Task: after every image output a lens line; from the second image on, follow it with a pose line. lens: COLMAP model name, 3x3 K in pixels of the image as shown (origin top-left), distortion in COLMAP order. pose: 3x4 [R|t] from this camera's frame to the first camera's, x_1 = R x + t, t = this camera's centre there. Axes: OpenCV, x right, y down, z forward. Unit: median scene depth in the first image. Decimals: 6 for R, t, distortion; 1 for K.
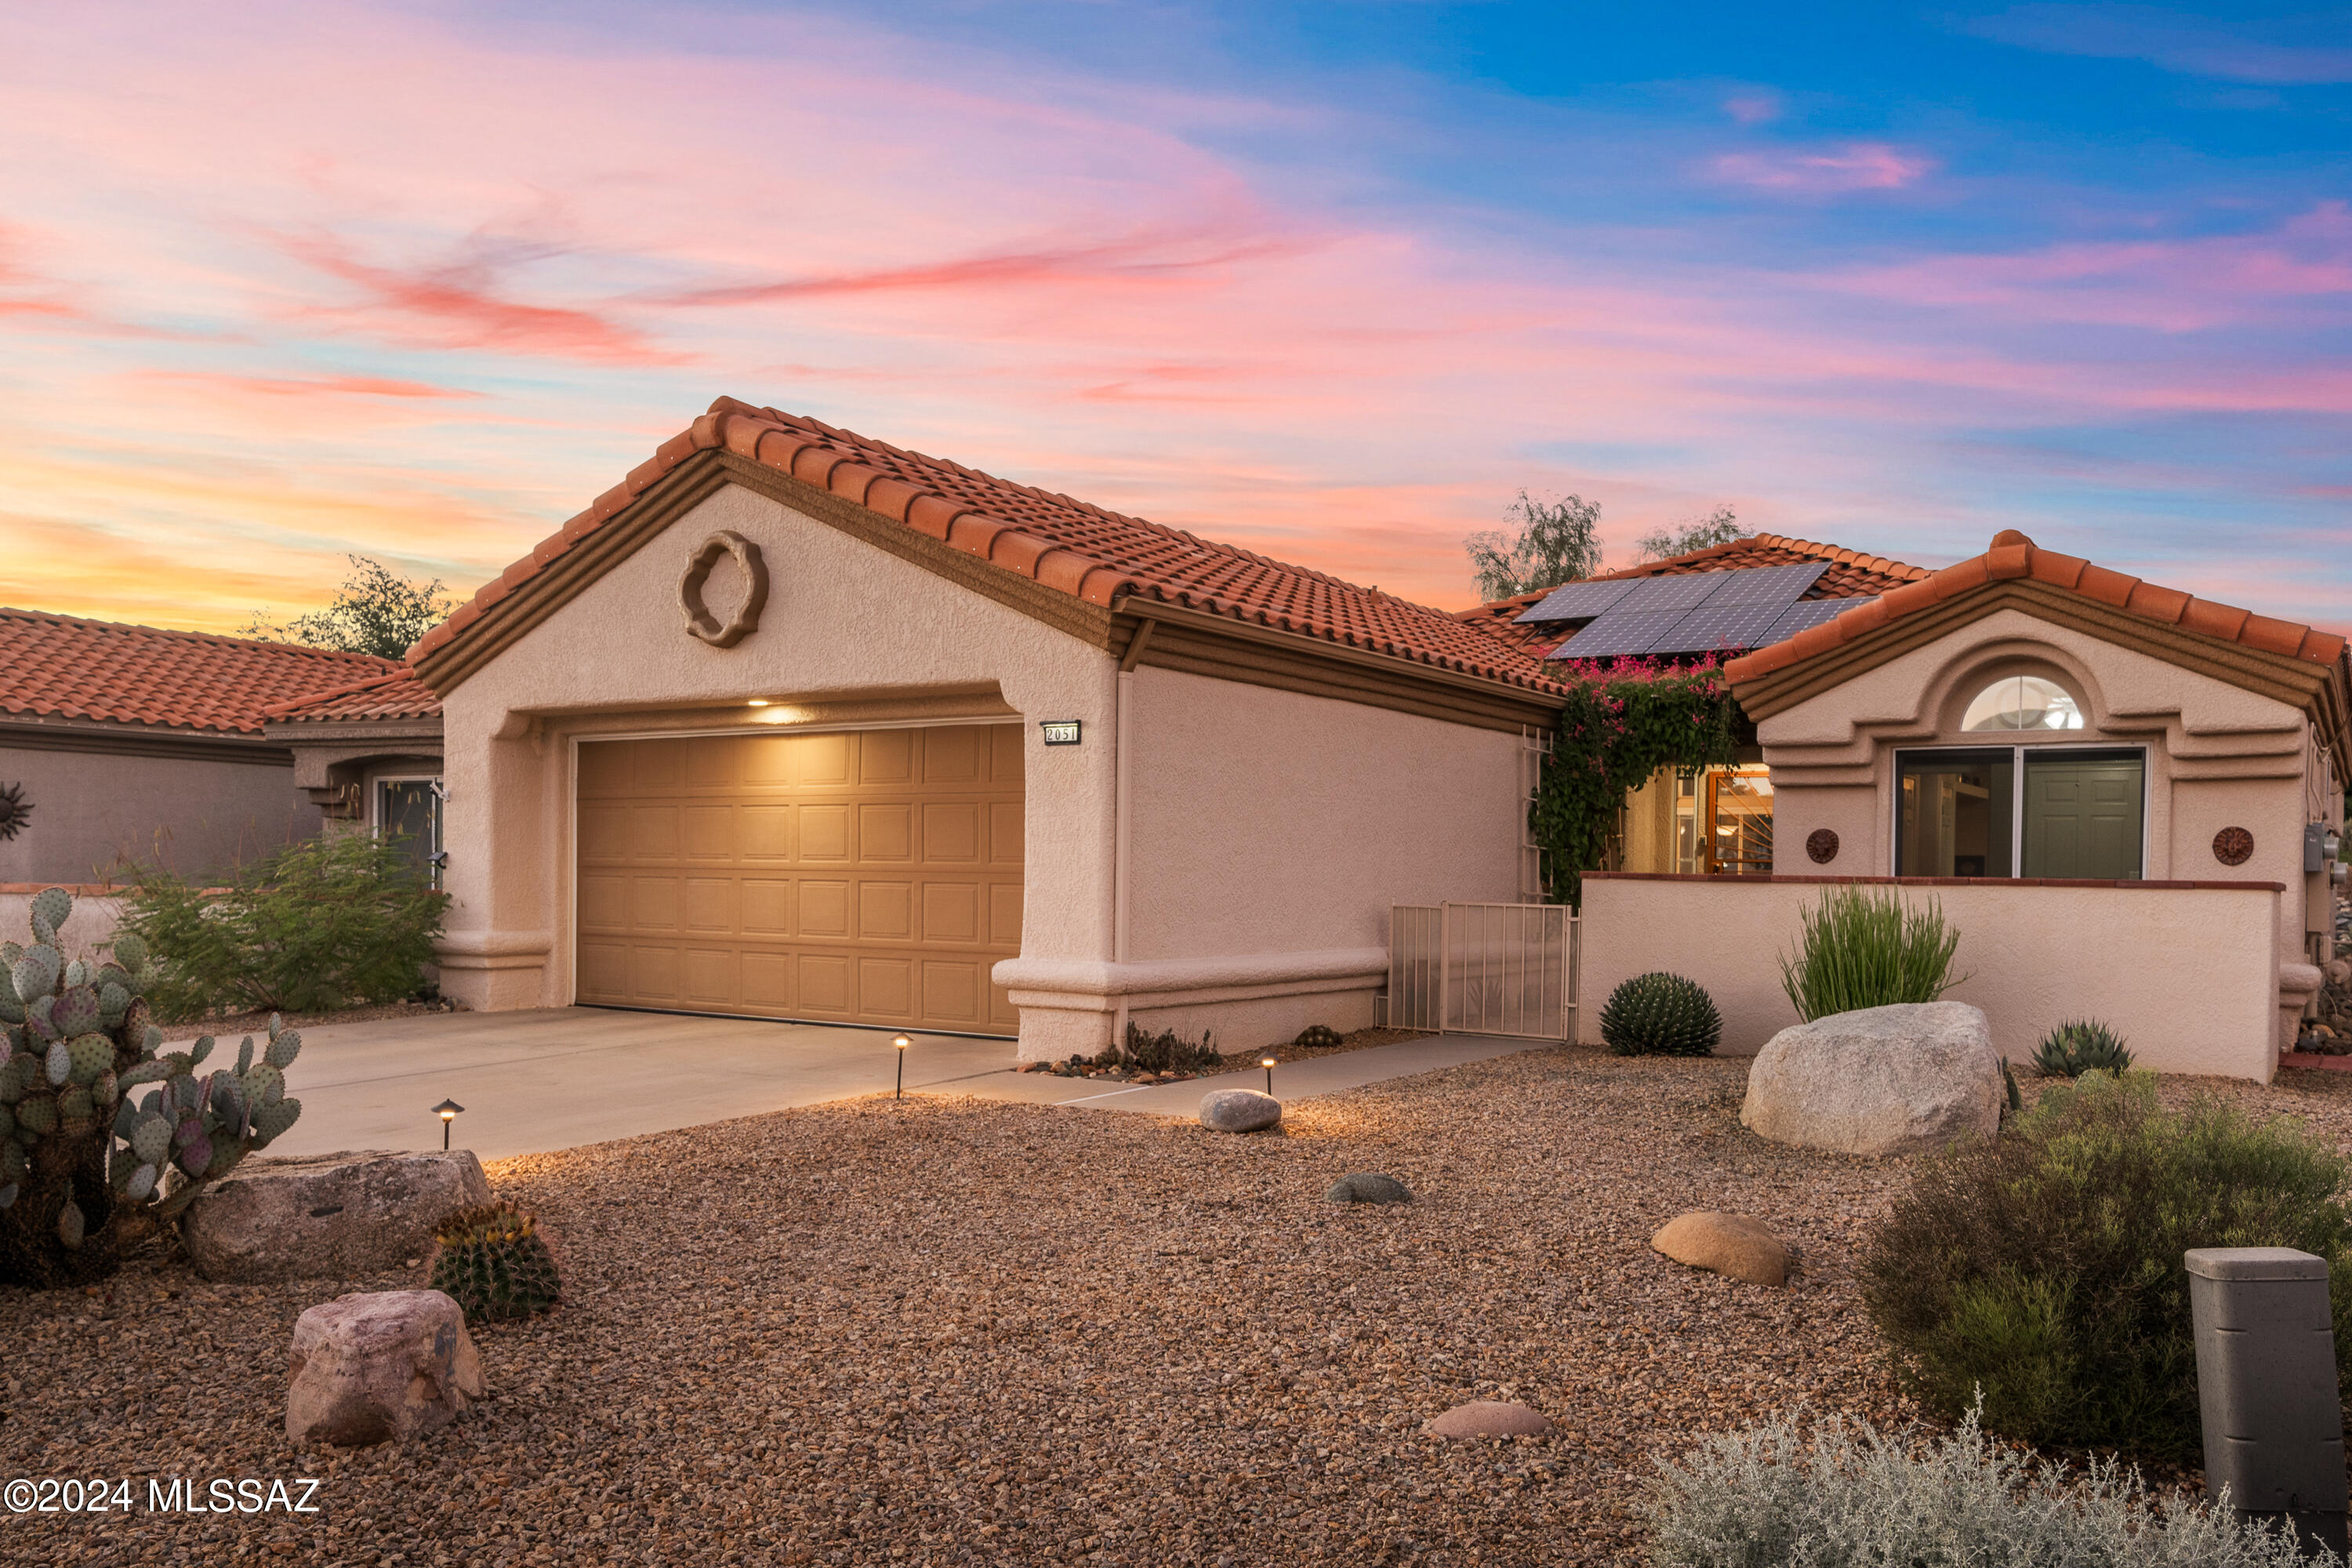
lens RADIAL K [[1782.8, 0, 1186.1], [0, 1782.8, 849.1], [0, 0, 1]] dist [0.000399, 0.000799]
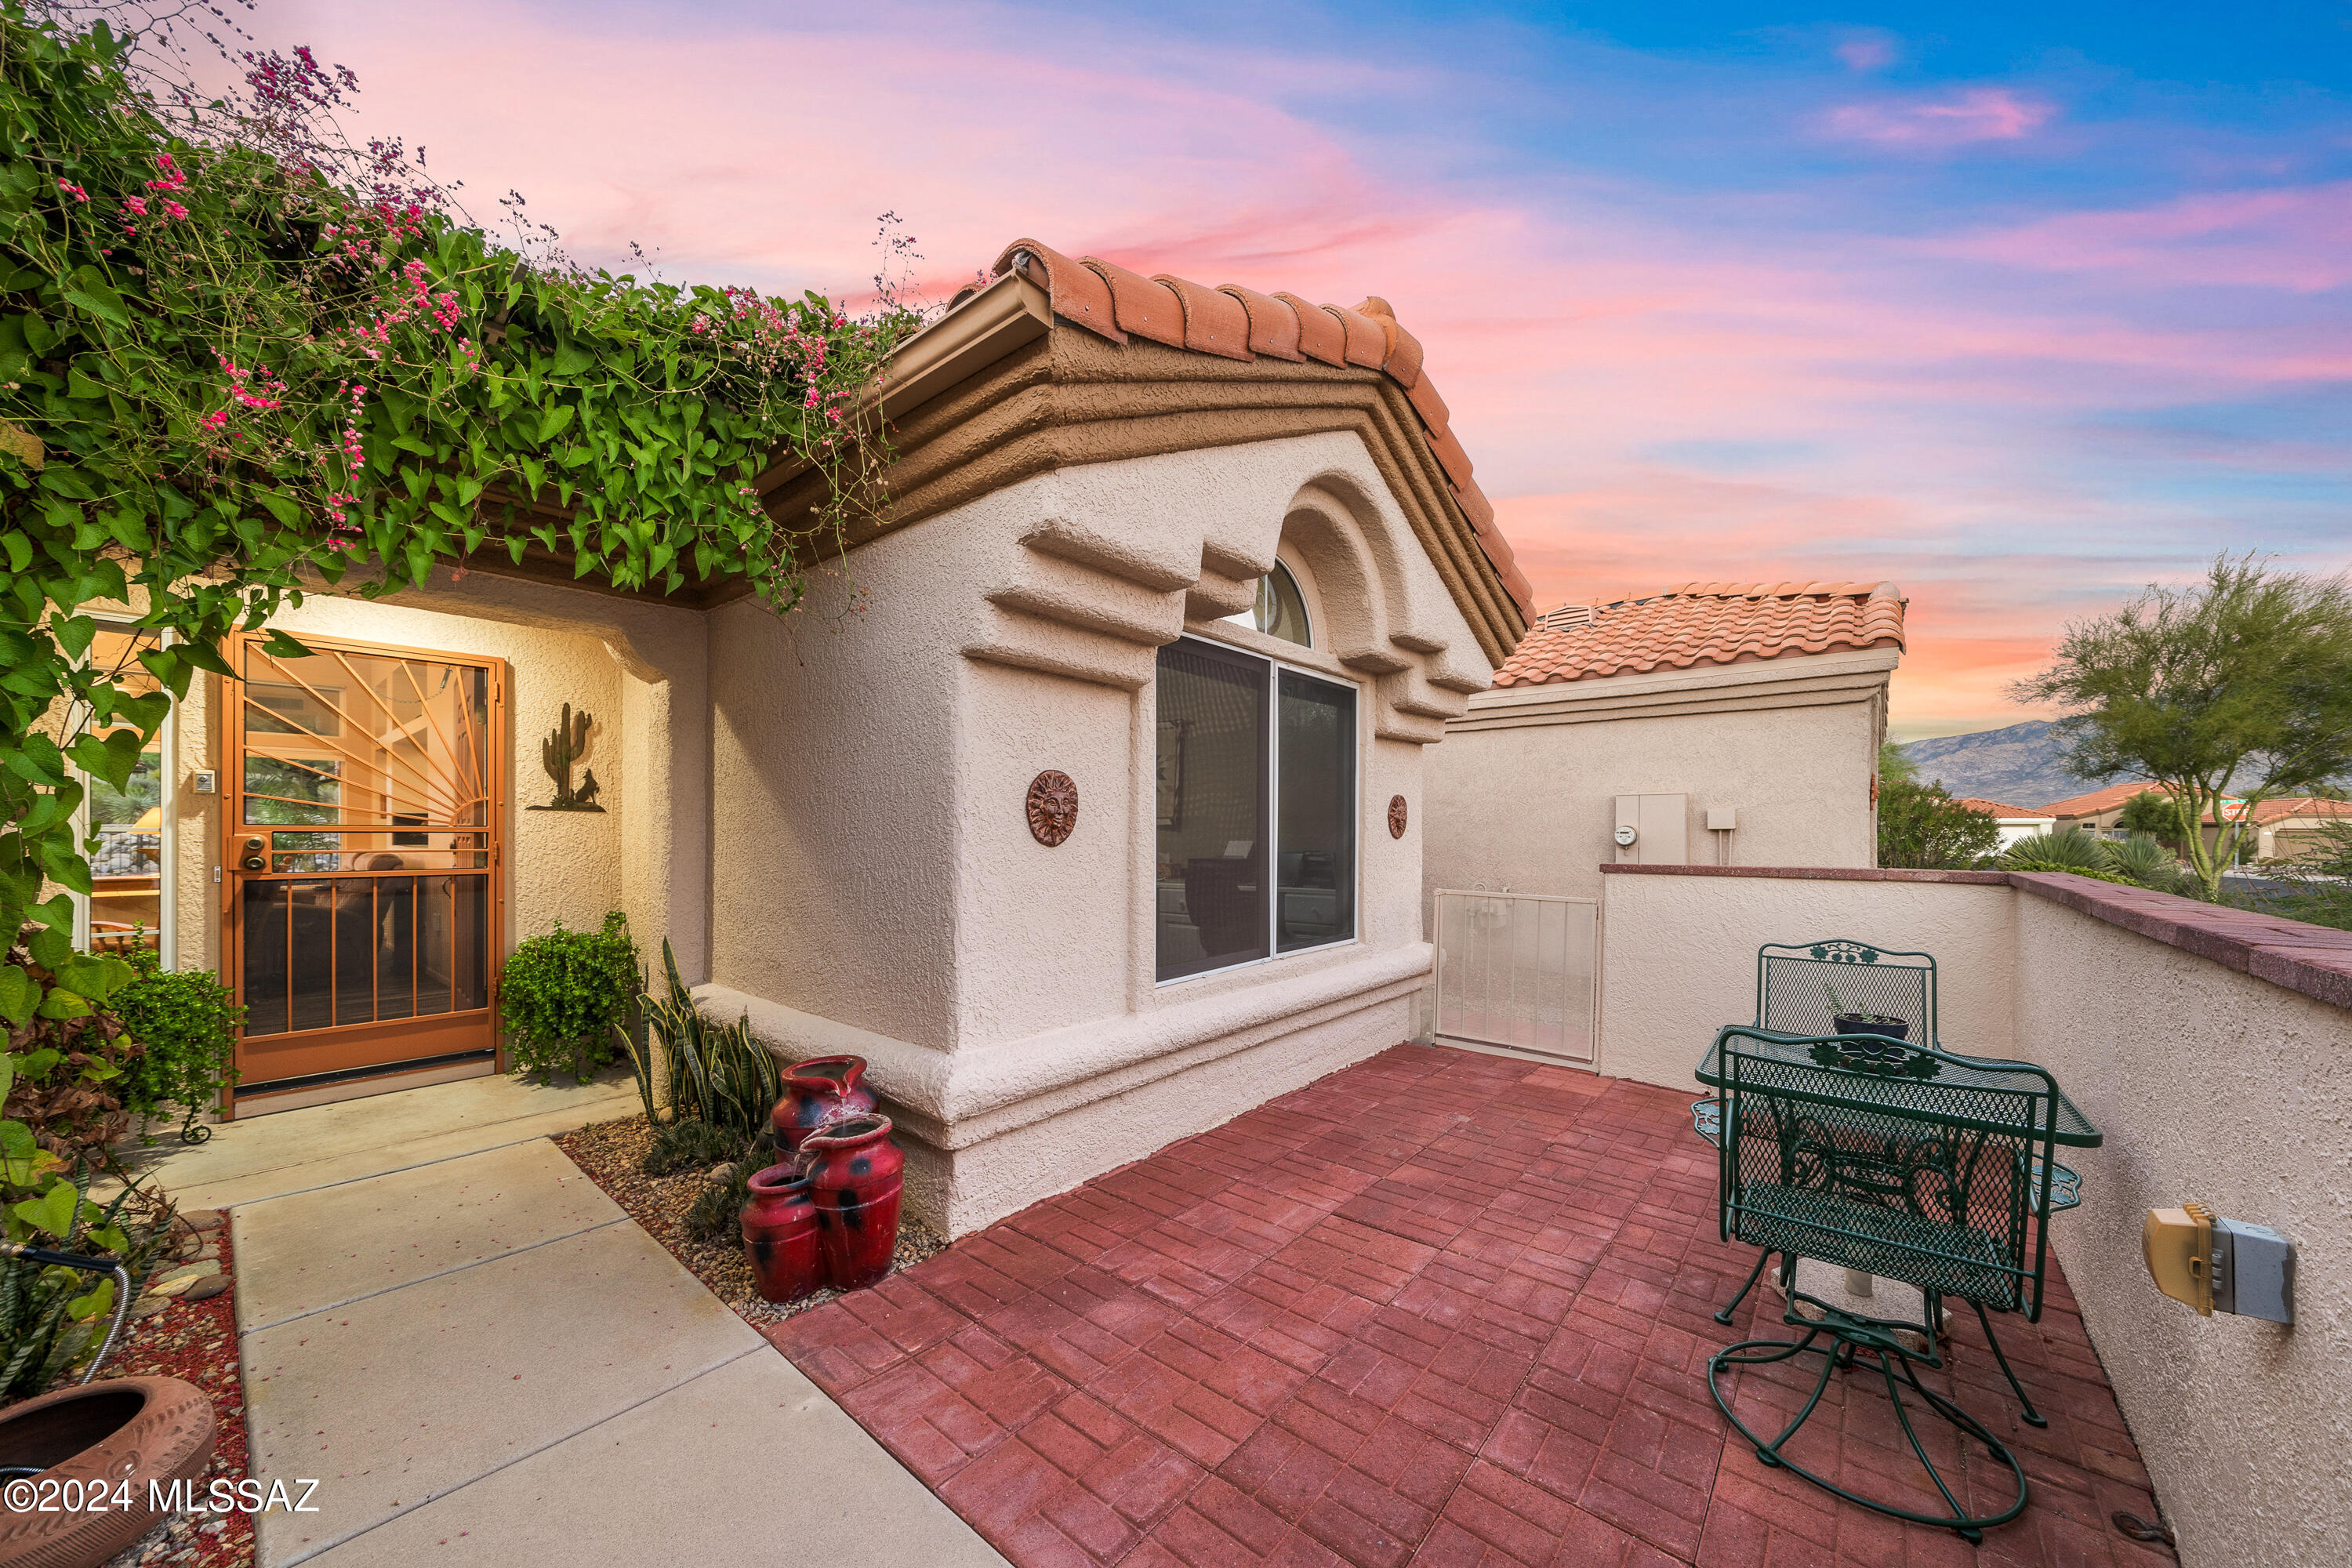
lens RADIAL K [[821.9, 0, 1165.2], [0, 821.9, 833.0], [0, 0, 1]] dist [-0.006797, -0.000095]
pose [[0.108339, -0.018430, 0.993943, 0.166725], [-0.015321, 0.999678, 0.020207, 0.000065], [-0.993996, -0.017417, 0.108022, 1.033153]]
